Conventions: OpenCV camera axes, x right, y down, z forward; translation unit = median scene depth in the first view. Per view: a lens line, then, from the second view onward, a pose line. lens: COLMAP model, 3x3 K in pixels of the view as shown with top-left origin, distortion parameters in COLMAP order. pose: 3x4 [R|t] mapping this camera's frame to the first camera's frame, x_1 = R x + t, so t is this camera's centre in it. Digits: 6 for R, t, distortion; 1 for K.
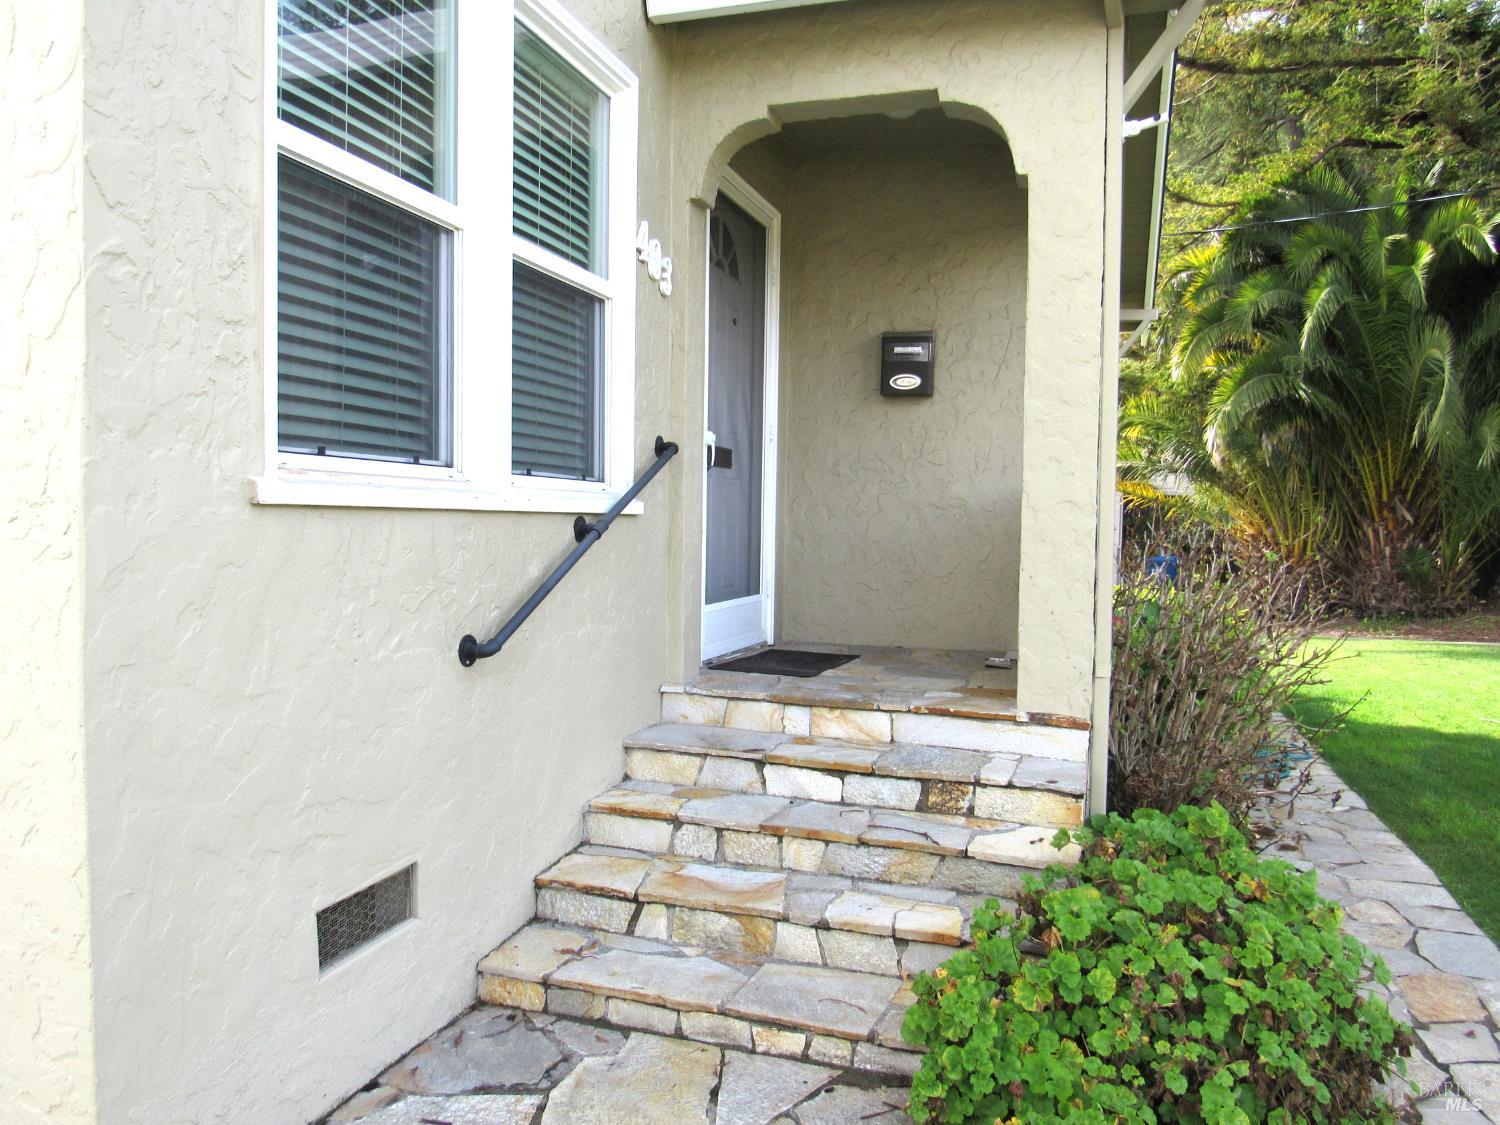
lens RADIAL K [[1095.3, 0, 746.0], [0, 1095.3, 565.1], [0, 0, 1]] dist [-0.036566, 0.012172]
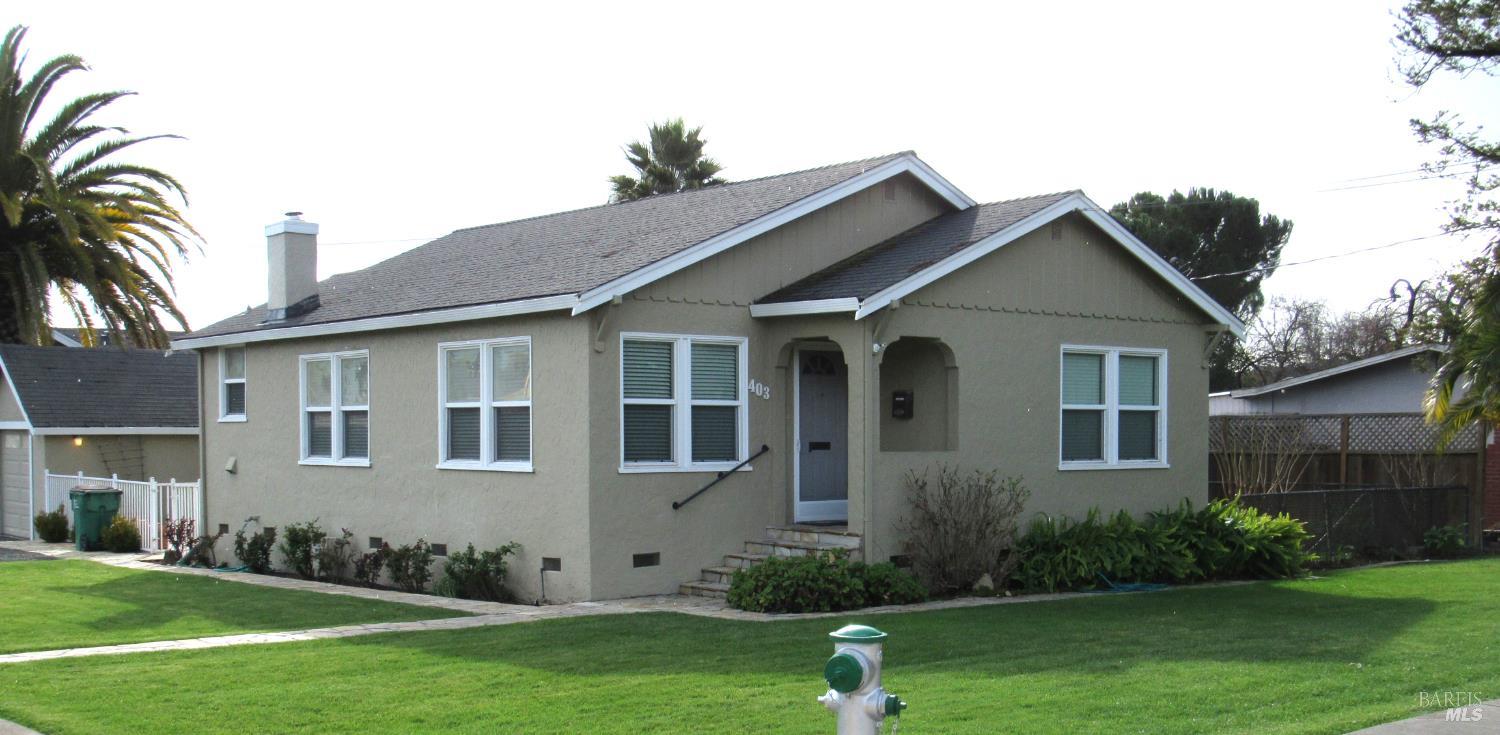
lens RADIAL K [[1747.8, 0, 761.0], [0, 1747.8, 483.2], [0, 0, 1]] dist [-0.039261, 0.000000]
pose [[0.849792, 0.000087, -0.527119, 2.508782], [-0.007360, 0.999904, -0.011700, 0.048046], [0.527068, 0.013822, 0.849711, -3.191320]]
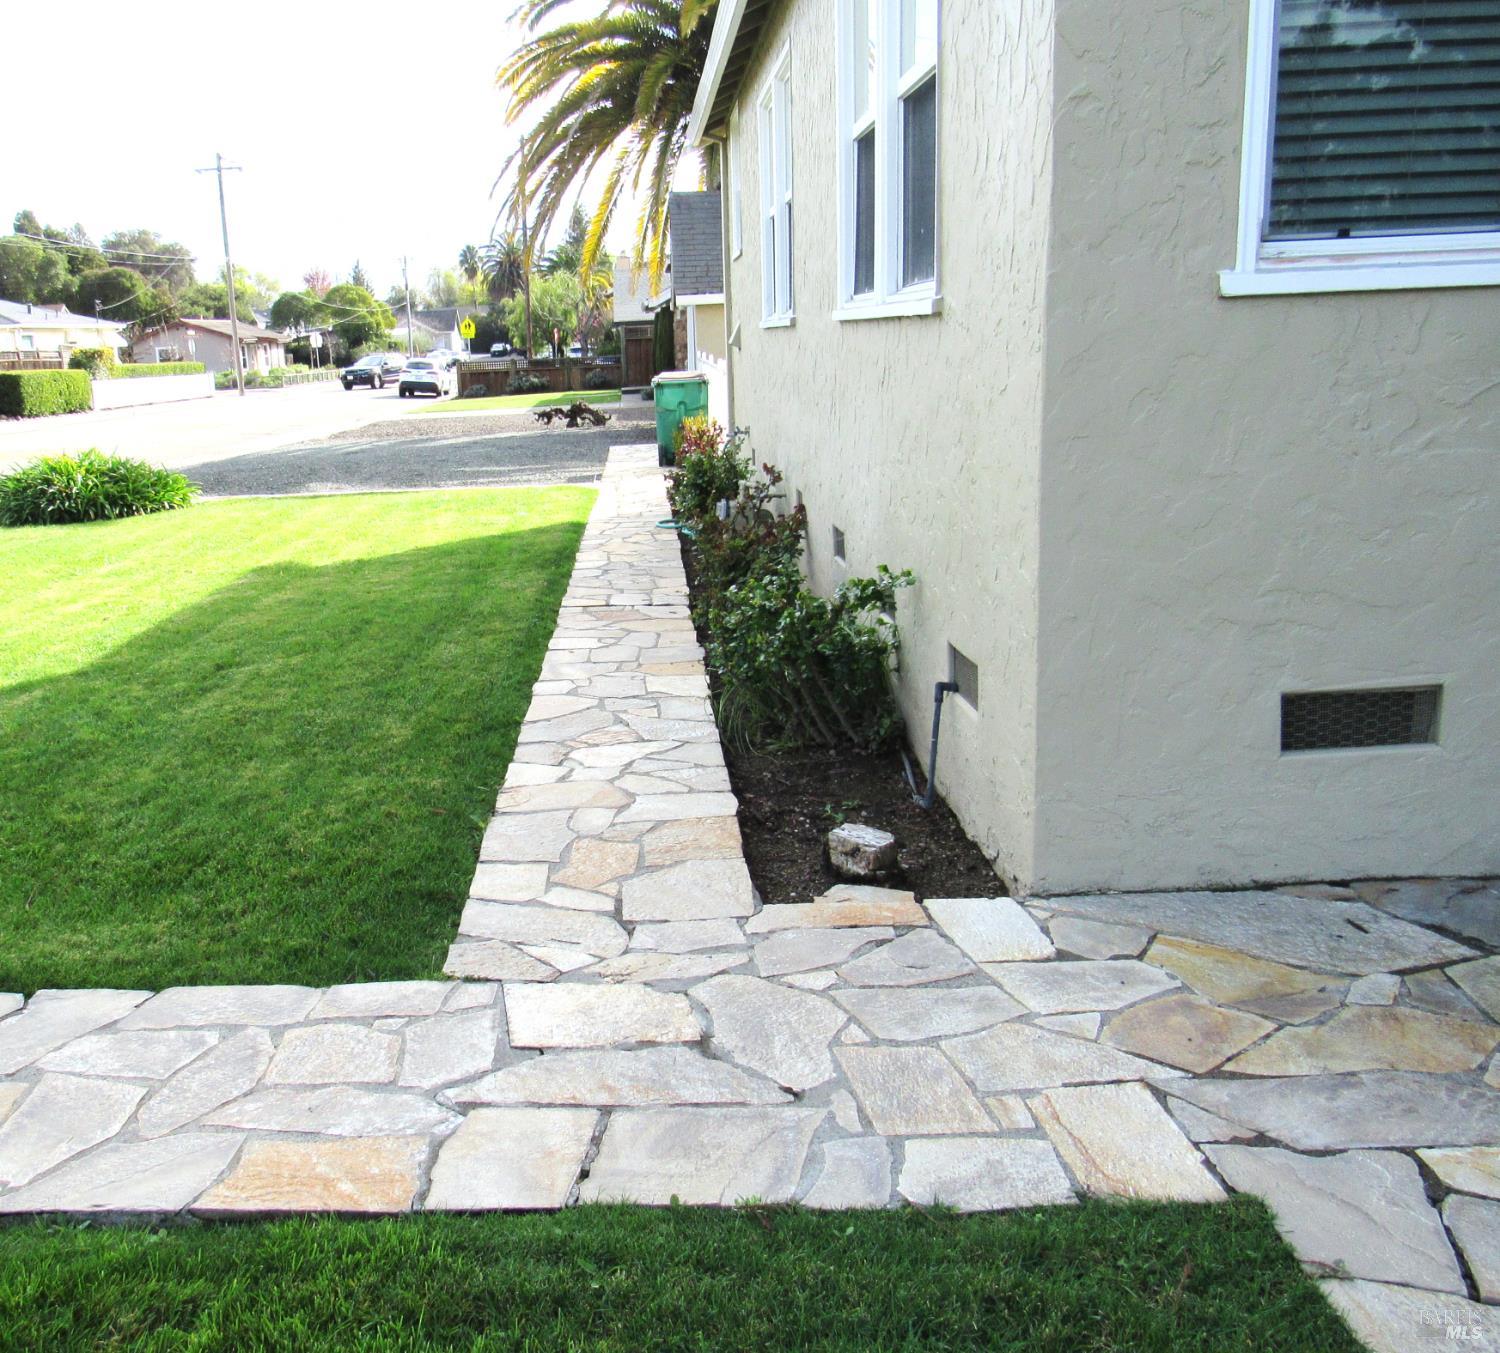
lens RADIAL K [[1415.9, 0, 583.9], [0, 1415.9, 690.1], [0, 0, 1]] dist [-0.010838, 0.000000]
pose [[0.281115, 0.203078, -0.937941, 0.403958], [0.010676, 0.976632, 0.214655, 0.009371], [0.959615, -0.070356, 0.272378, -0.012707]]
